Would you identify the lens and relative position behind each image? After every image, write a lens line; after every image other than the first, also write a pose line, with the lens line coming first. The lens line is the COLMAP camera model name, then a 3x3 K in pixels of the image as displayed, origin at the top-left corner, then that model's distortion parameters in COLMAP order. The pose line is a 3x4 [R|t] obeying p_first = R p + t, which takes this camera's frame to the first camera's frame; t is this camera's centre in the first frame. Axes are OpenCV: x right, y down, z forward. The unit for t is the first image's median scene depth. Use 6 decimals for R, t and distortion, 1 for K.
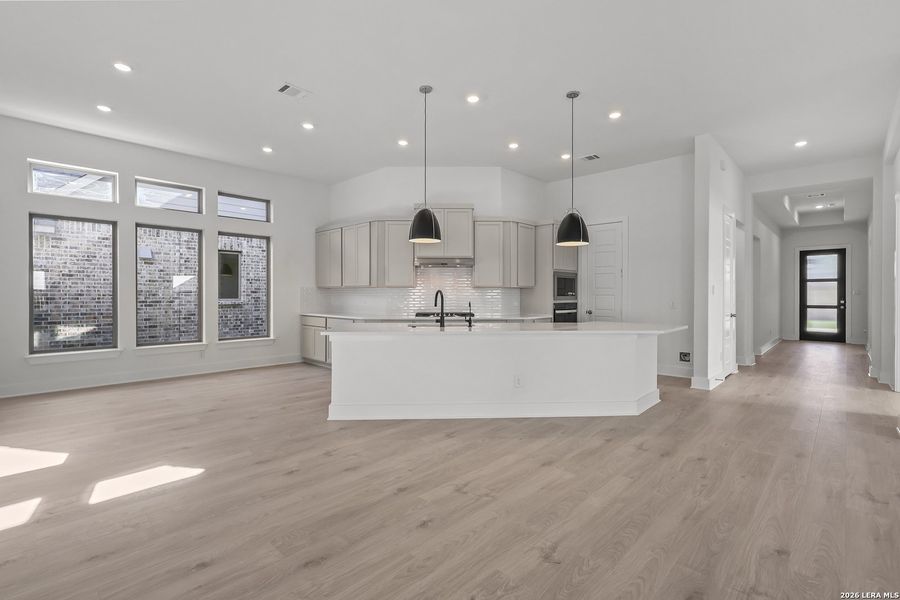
lens RADIAL K [[415.8, 0, 447.6], [0, 415.8, 296.2], [0, 0, 1]] dist [-0.001392, 0.000276]
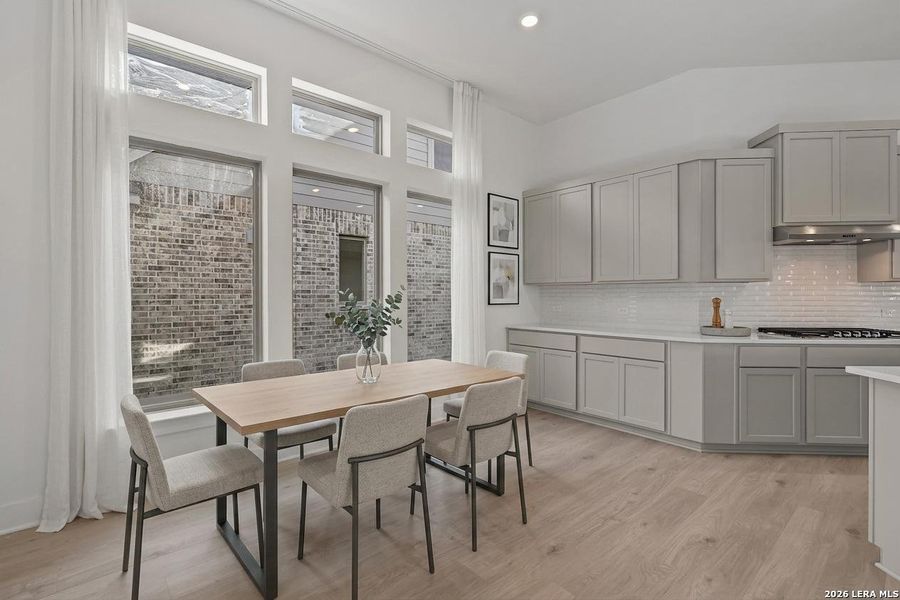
lens RADIAL K [[415.8, 0, 447.6], [0, 415.8, 296.2], [0, 0, 1]] dist [-0.001392, 0.000276]
pose [[0.996464, -0.002763, -0.083979, -0.432002], [0.002724, 0.999996, -0.000580, -0.003045], [0.083980, 0.000349, 0.996467, 0.408163]]
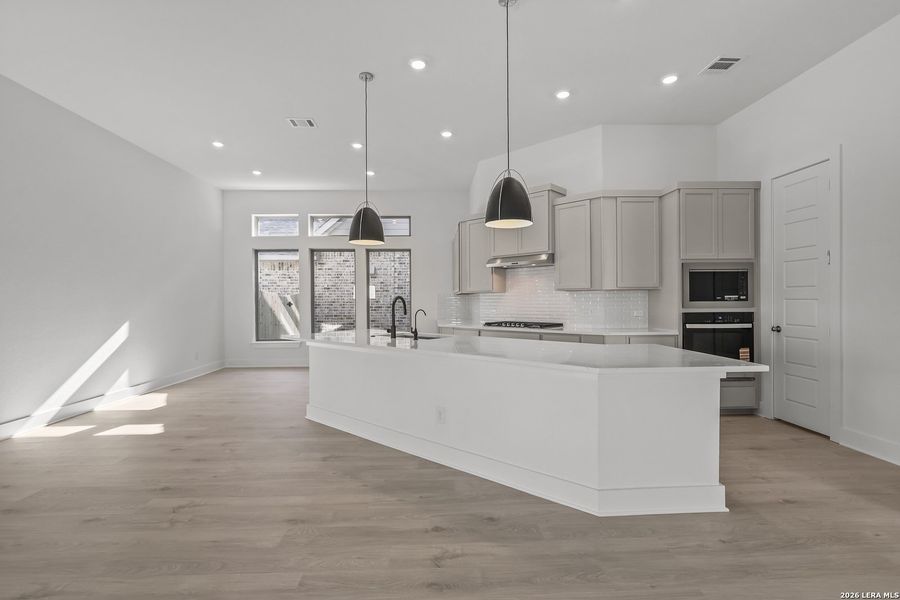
lens RADIAL K [[415.5, 0, 446.1], [0, 415.5, 302.9], [0, 0, 1]] dist [-0.001868, -0.000072]
pose [[0.720053, -0.002360, -0.693916, 0.434809], [0.004560, 0.999989, 0.001332, -0.000471], [0.693905, -0.004123, 0.720055, 0.285816]]
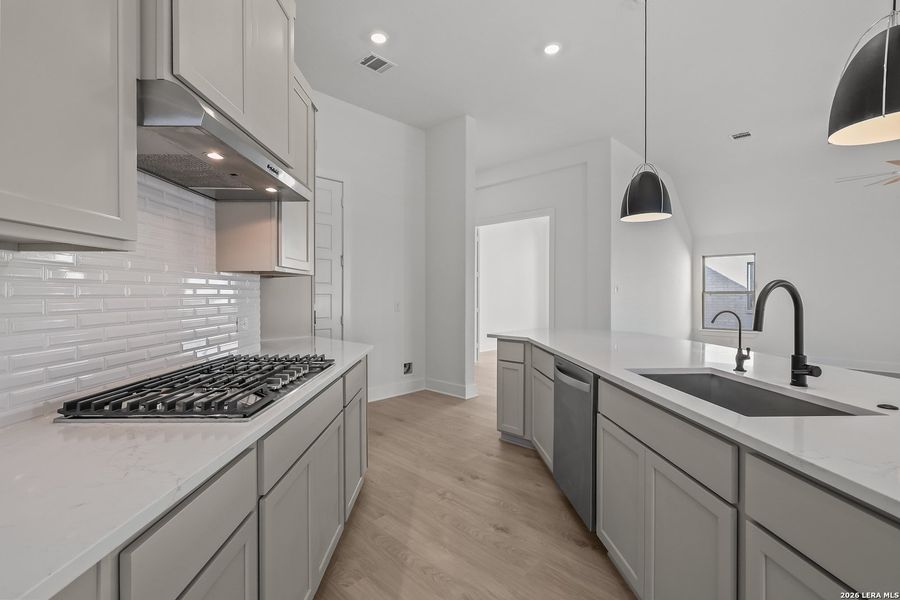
lens RADIAL K [[415.8, 0, 447.6], [0, 415.8, 296.2], [0, 0, 1]] dist [-0.001392, 0.000276]
pose [[0.011358, -0.008043, 0.999903, -0.235267], [0.005598, 0.999952, 0.007980, -0.003242], [-0.999920, 0.005507, 0.011403, 0.829638]]
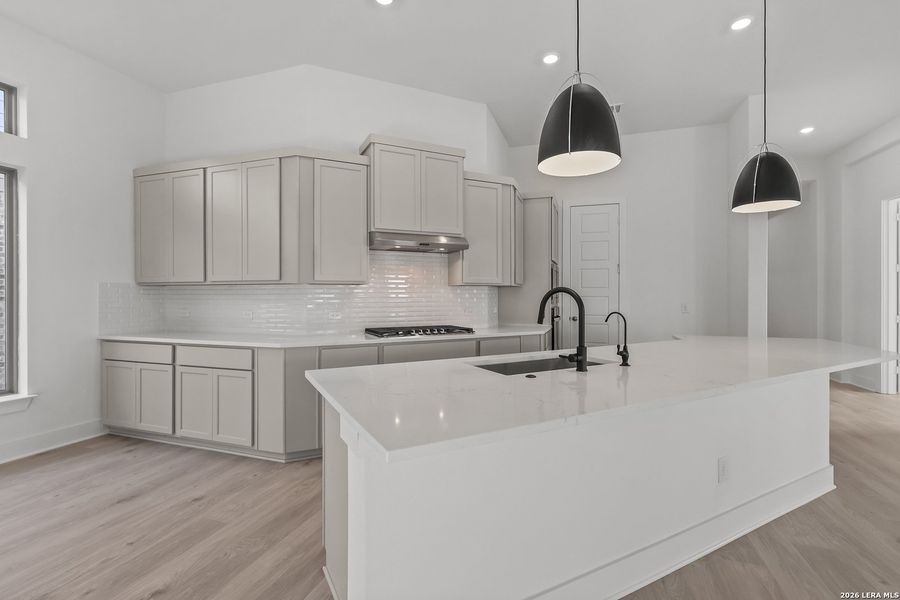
lens RADIAL K [[415.8, 0, 447.6], [0, 415.8, 296.2], [0, 0, 1]] dist [-0.001392, 0.000276]
pose [[0.905011, -0.003470, 0.425374, -0.211408], [0.005040, 0.999984, -0.002566, -0.002672], [-0.425359, 0.004466, 0.905014, 0.424406]]
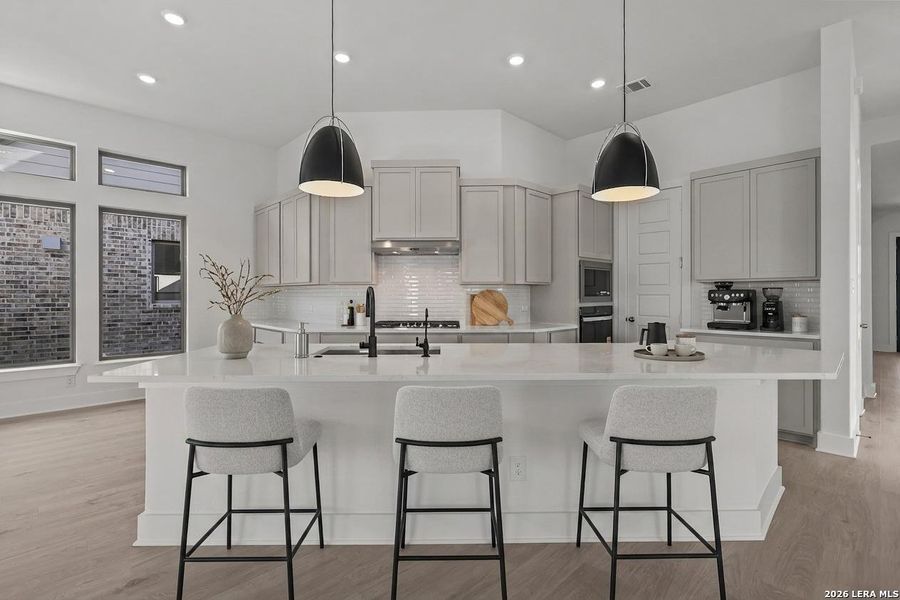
lens RADIAL K [[415.8, 0, 447.6], [0, 415.8, 296.2], [0, 0, 1]] dist [-0.001392, 0.000276]
pose [[0.999202, -0.002418, -0.039874, 0.065940], [0.002409, 0.999997, -0.000284, -0.001300], [0.039875, 0.000187, 0.999205, 0.307872]]
